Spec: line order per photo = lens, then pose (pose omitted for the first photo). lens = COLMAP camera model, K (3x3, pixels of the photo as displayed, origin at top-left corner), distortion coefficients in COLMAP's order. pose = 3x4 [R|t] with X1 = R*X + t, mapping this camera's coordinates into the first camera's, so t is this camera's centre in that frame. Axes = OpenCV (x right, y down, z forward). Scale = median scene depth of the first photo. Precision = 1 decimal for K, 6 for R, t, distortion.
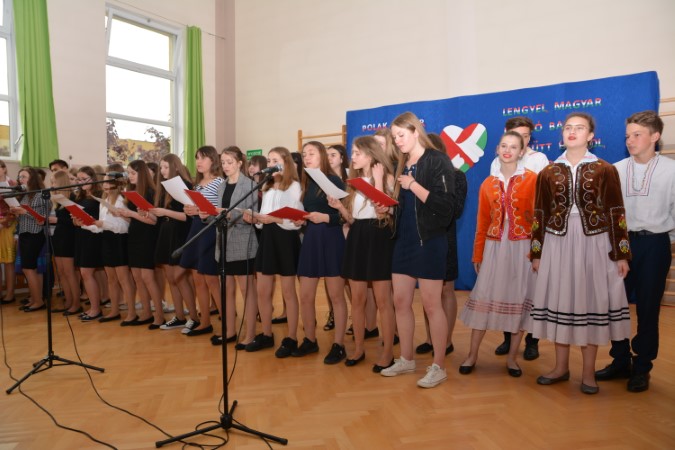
lens RADIAL K [[505.8, 0, 336.6], [0, 505.8, 225.8], [0, 0, 1]] dist [-0.123026, 0.120479]
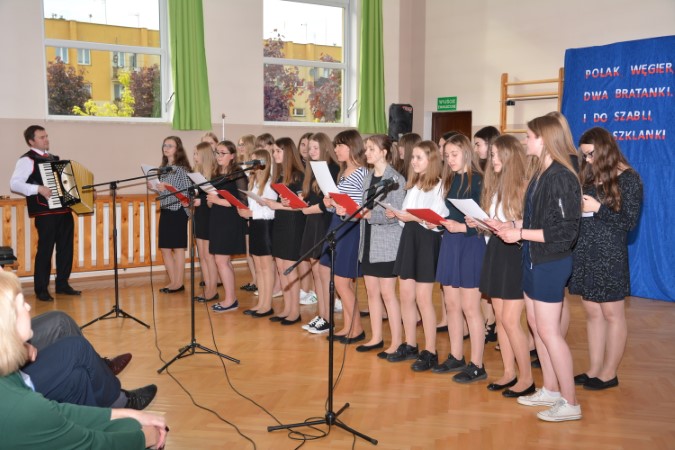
lens RADIAL K [[766.3, 0, 348.4], [0, 766.3, 226.2], [0, 0, 1]] dist [-0.087615, 0.440523]
pose [[0.939849, 0.050485, -0.337839, 0.157633], [-0.025868, 0.996697, 0.076980, -0.069834], [0.340609, -0.063610, 0.938051, -0.237060]]
